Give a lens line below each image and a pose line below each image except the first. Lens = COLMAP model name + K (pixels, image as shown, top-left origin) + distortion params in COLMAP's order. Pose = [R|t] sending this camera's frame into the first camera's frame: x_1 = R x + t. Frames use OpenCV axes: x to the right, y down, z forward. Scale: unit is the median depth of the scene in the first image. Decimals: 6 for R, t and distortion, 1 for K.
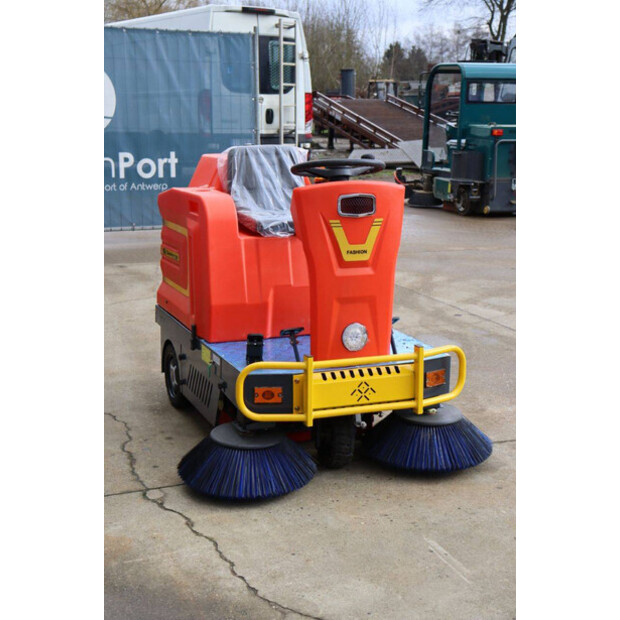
lens RADIAL K [[938.8, 0, 308.4], [0, 938.8, 308.3], [0, 0, 1]] dist [0.127302, 0.000000]
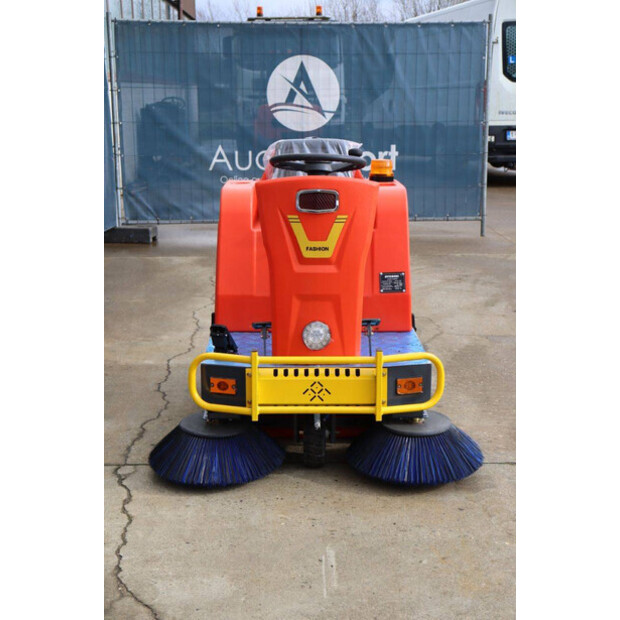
lens RADIAL K [[938.8, 0, 310.0], [0, 938.8, 308.5], [0, 0, 1]] dist [0.127302, 0.000000]
pose [[0.936519, 0.064107, -0.344707, 0.381553], [-0.061391, 0.997937, 0.018802, -0.015627], [0.345201, 0.003554, 0.938522, 0.078365]]
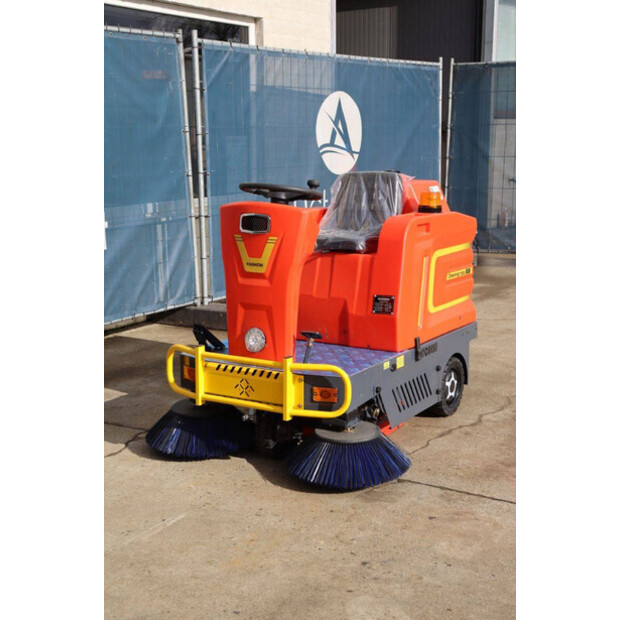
lens RADIAL K [[938.8, 0, 312.0], [0, 938.8, 308.1], [0, 0, 1]] dist [0.127302, 0.000000]
pose [[0.594598, 0.120691, -0.794913, 0.989535], [-0.144583, 0.988603, 0.041950, -0.064914], [0.790917, 0.089987, 0.605271, 0.369120]]
